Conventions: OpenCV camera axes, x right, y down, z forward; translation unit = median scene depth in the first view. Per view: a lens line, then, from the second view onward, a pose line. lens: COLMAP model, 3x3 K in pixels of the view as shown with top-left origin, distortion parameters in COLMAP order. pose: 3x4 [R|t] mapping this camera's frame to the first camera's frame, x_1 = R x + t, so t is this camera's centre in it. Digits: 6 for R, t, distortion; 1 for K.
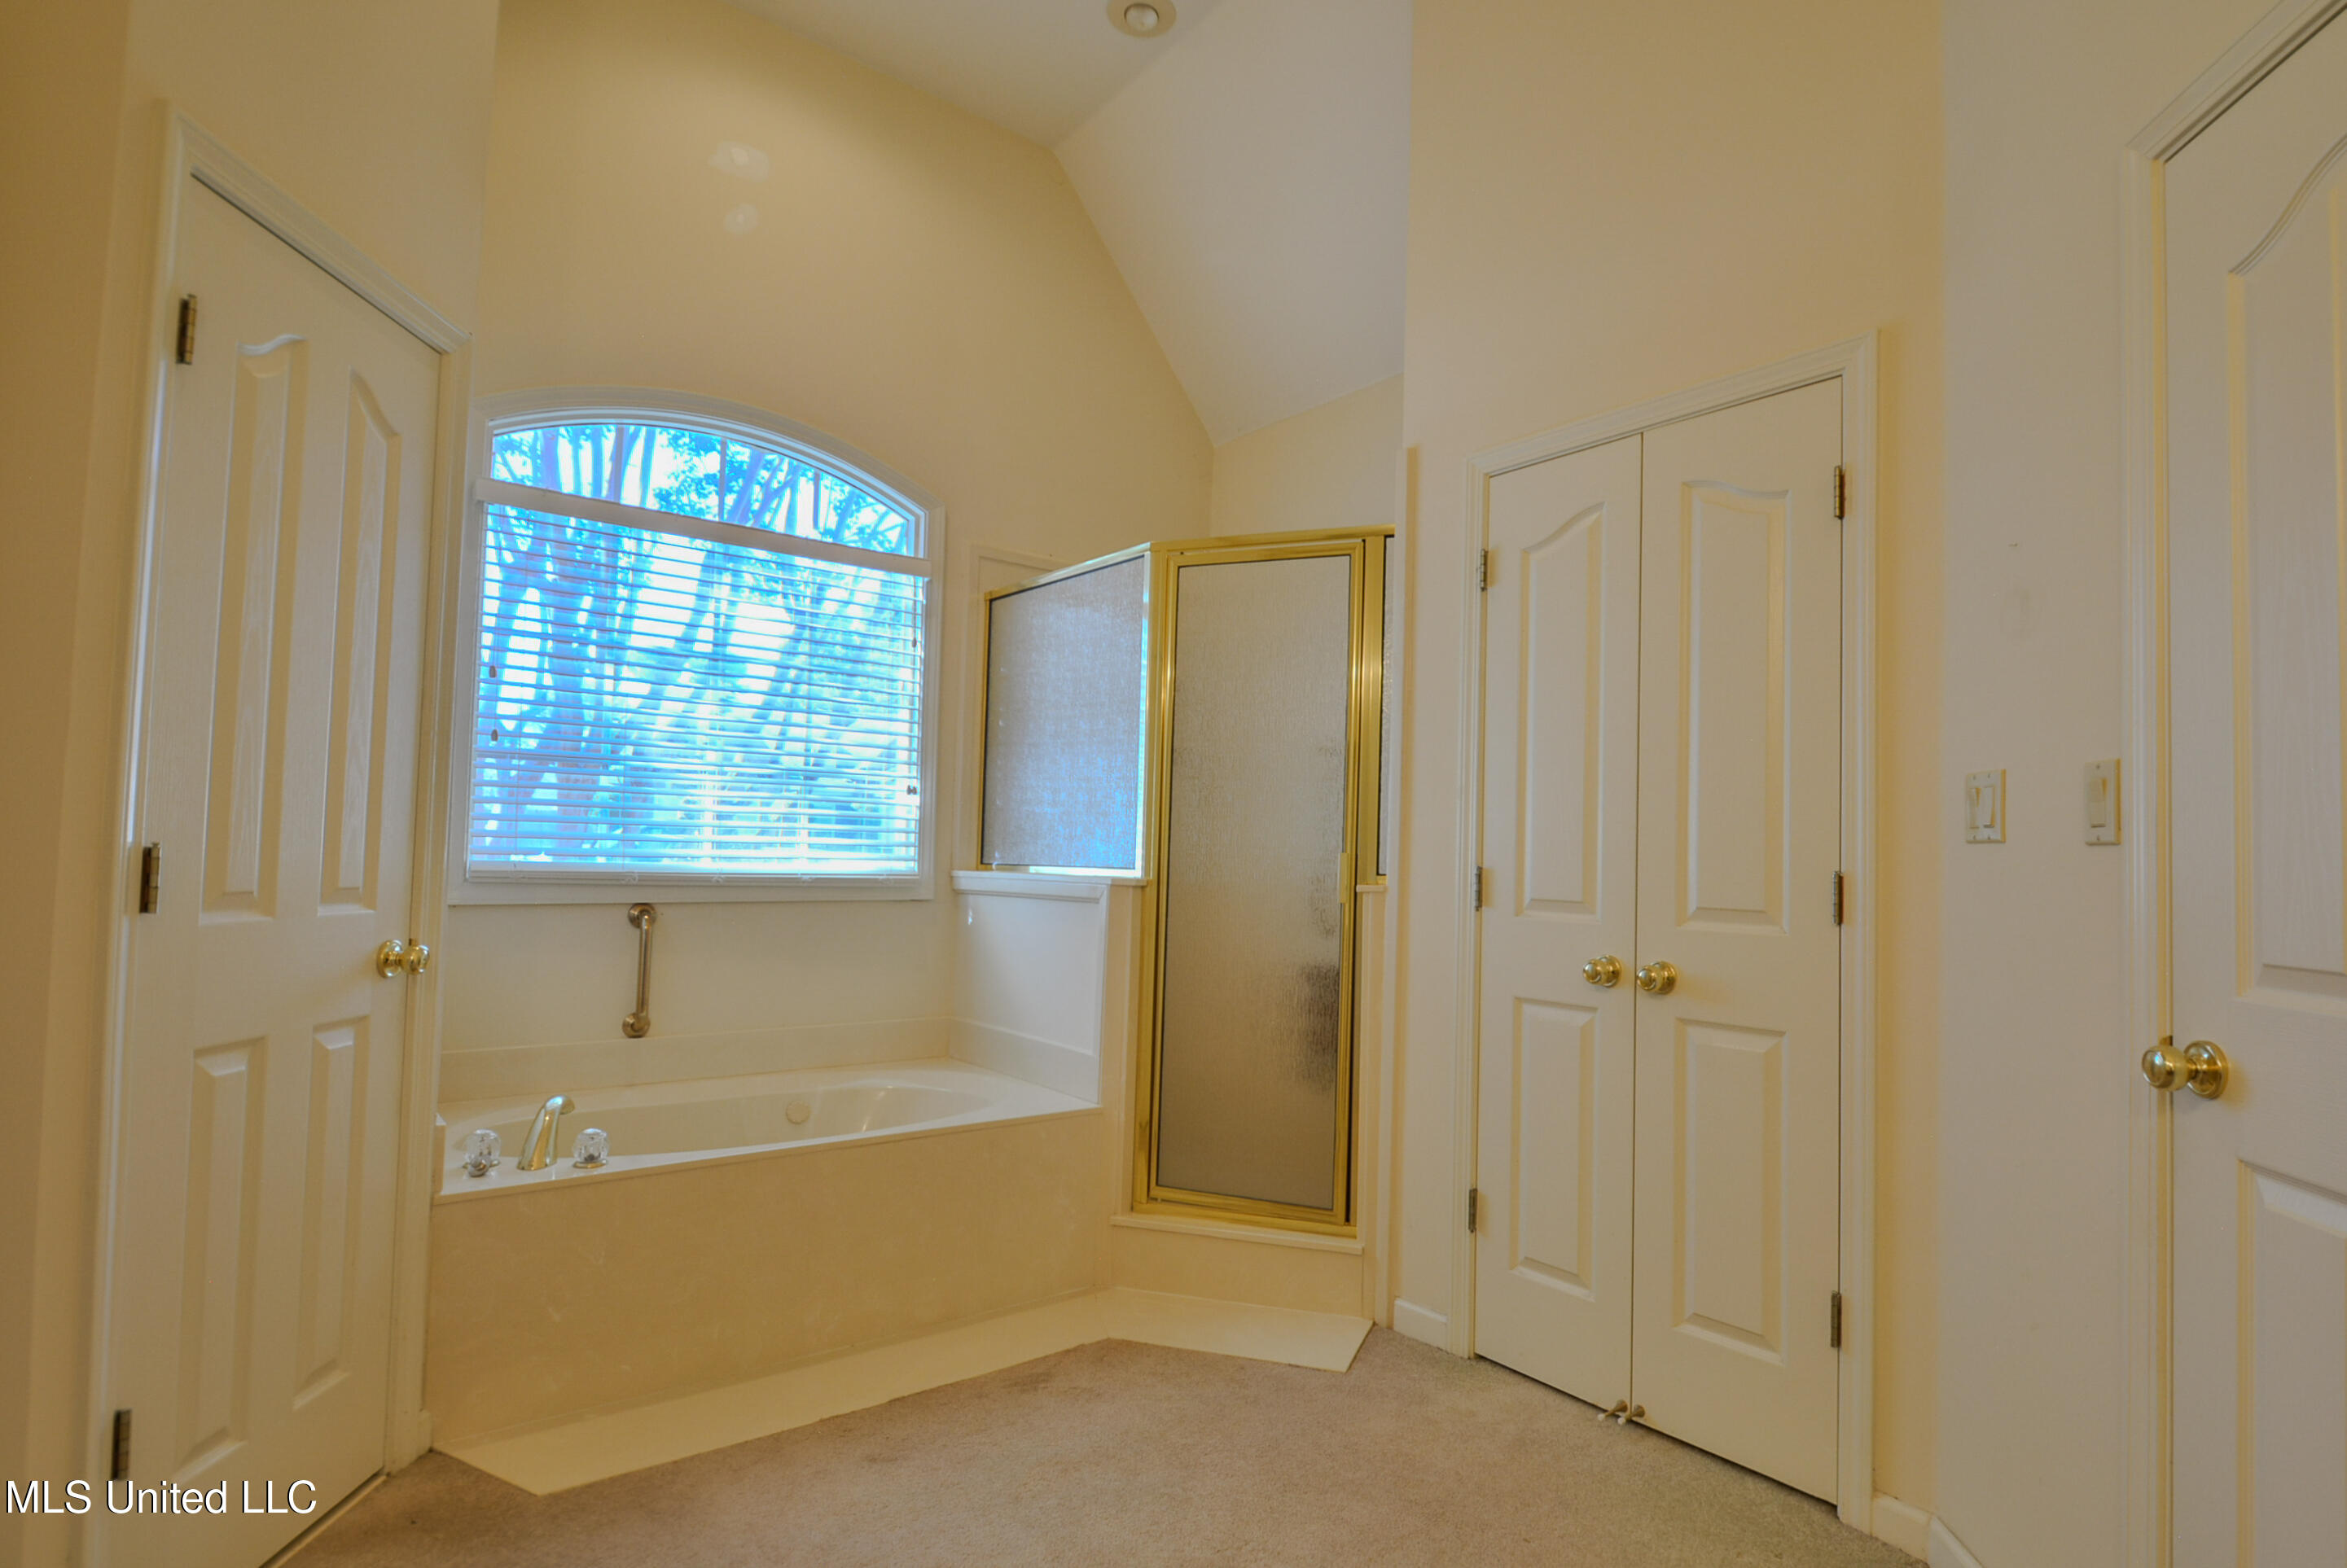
lens RADIAL K [[1176.1, 0, 1176.3], [0, 1176.1, 798.3], [0, 0, 1]] dist [0.012221, -0.019177]
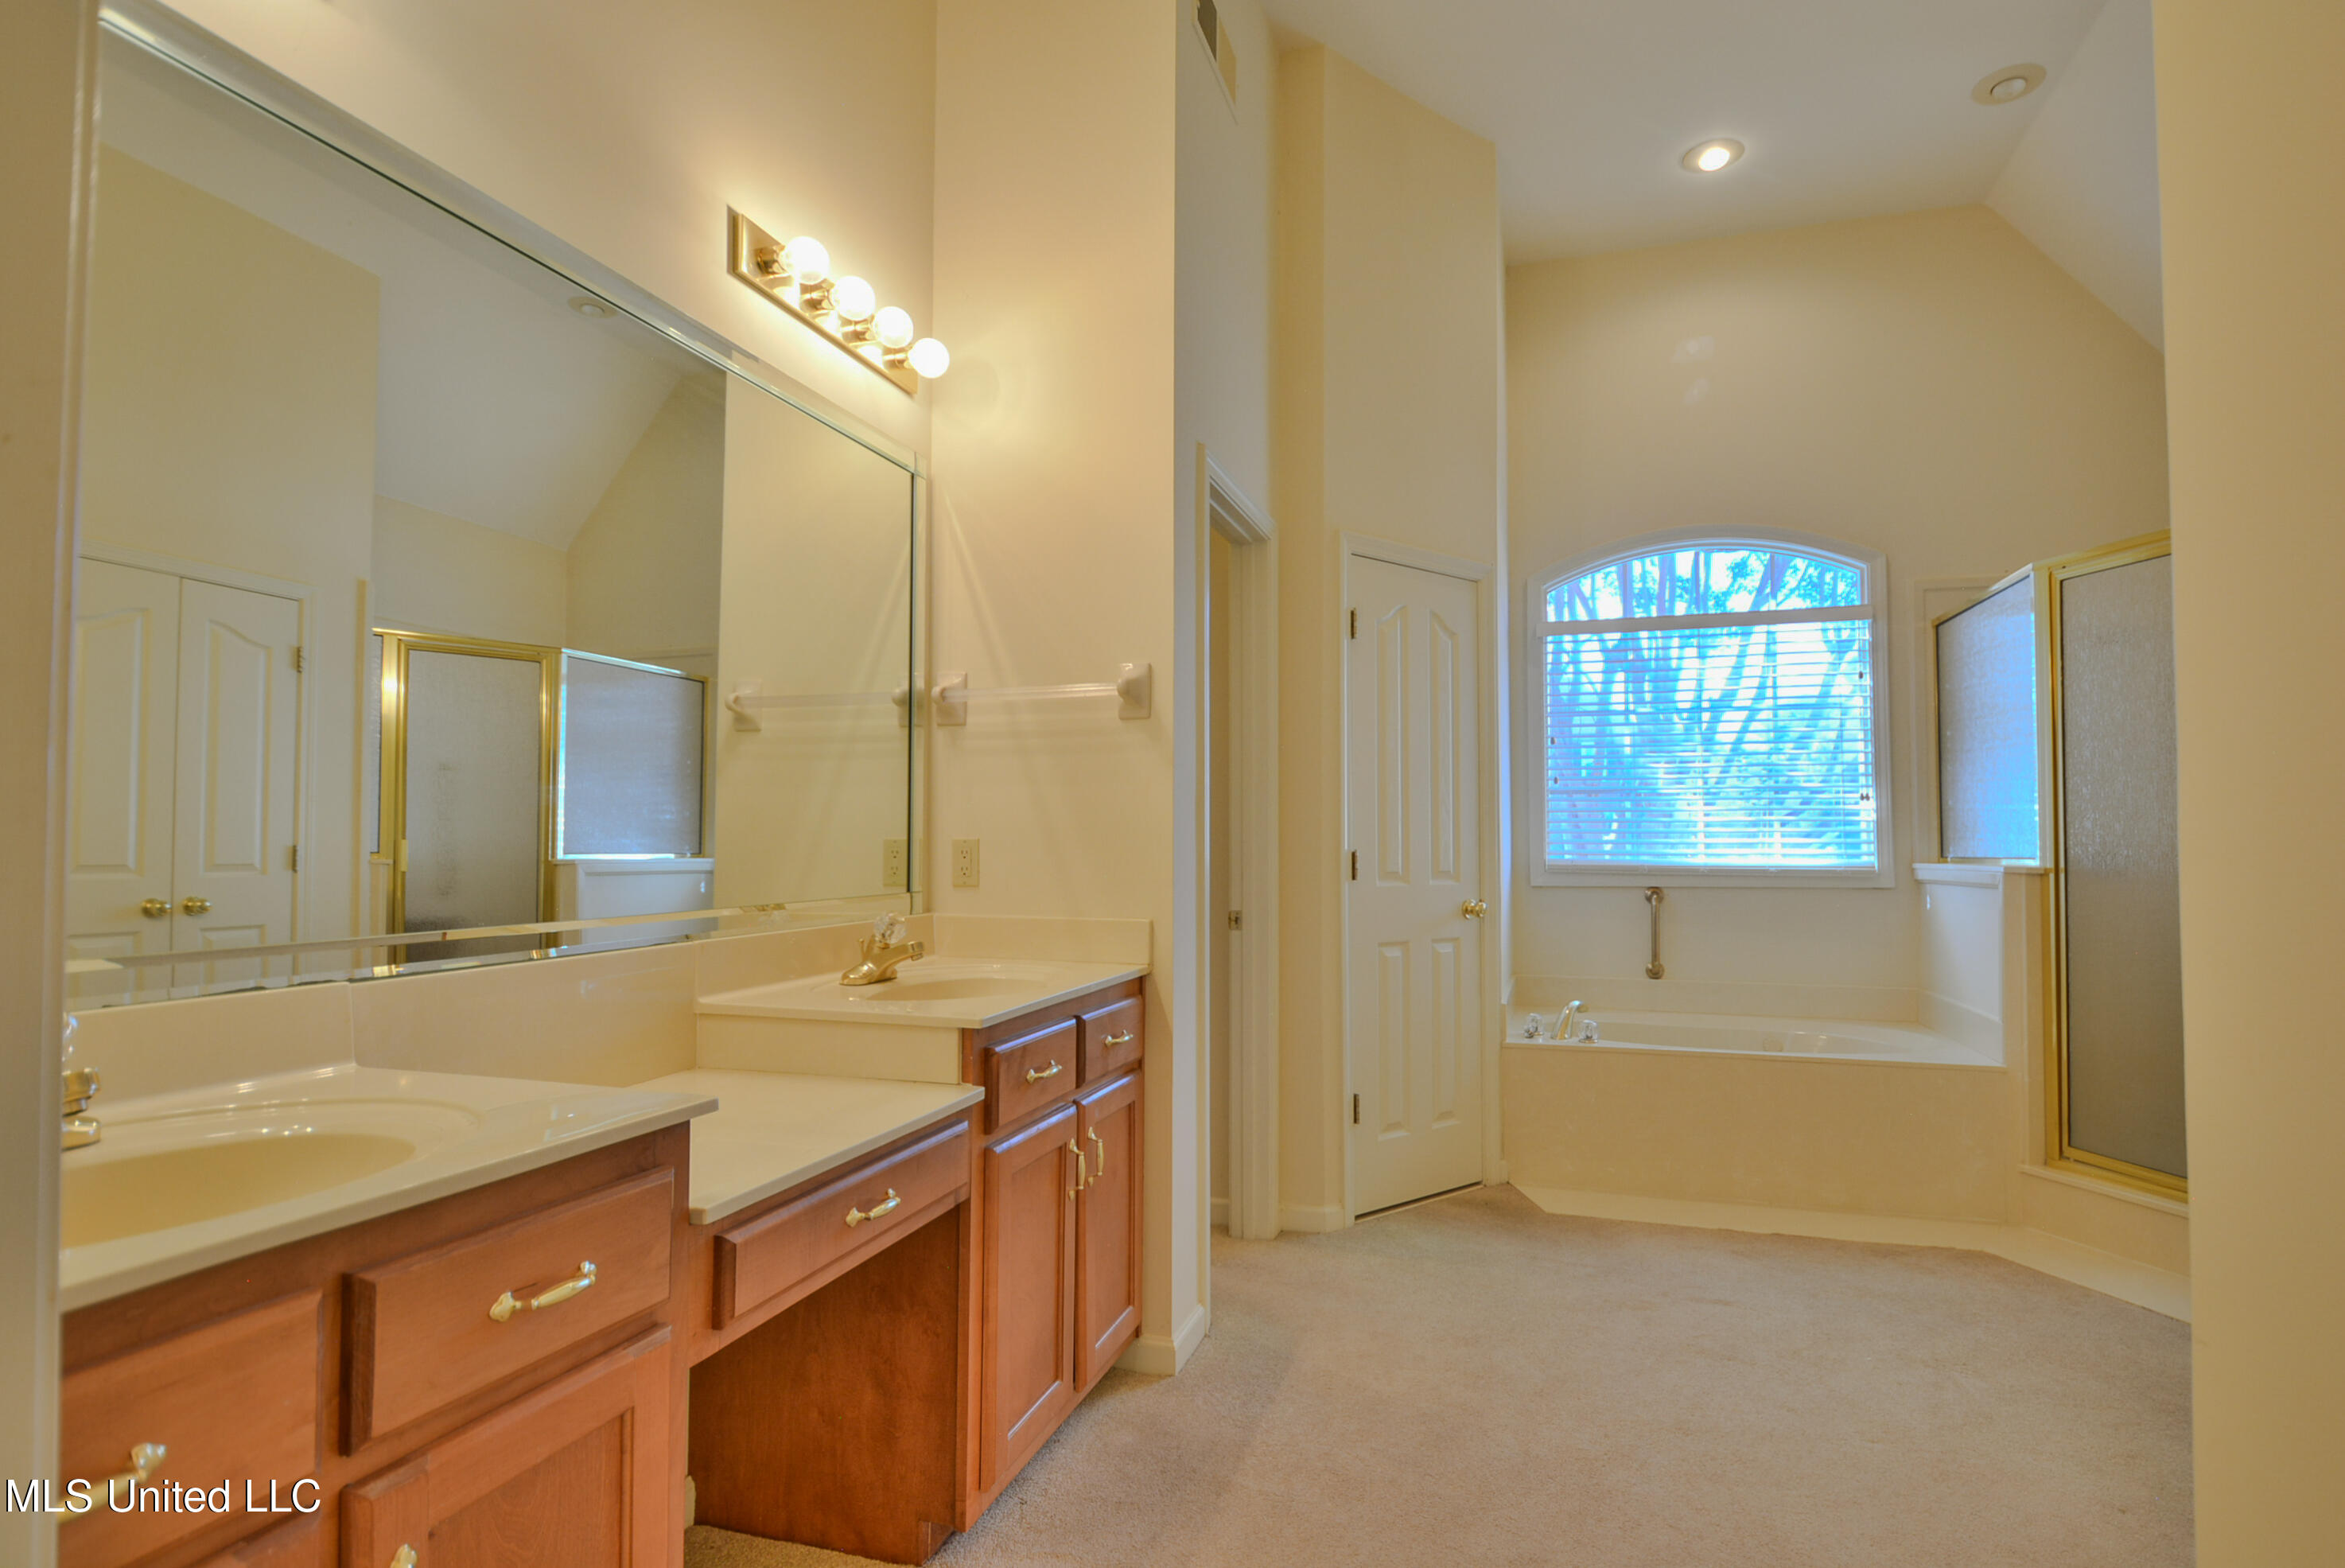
lens RADIAL K [[1133.0, 0, 1172.5], [0, 1133.0, 784.0], [0, 0, 1]] dist [0.000691, 0.000111]
pose [[0.526044, -0.069193, -0.847638, 0.436702], [0.051249, 0.997453, -0.049618, 0.000971], [0.848912, -0.017339, 0.528250, -0.249720]]
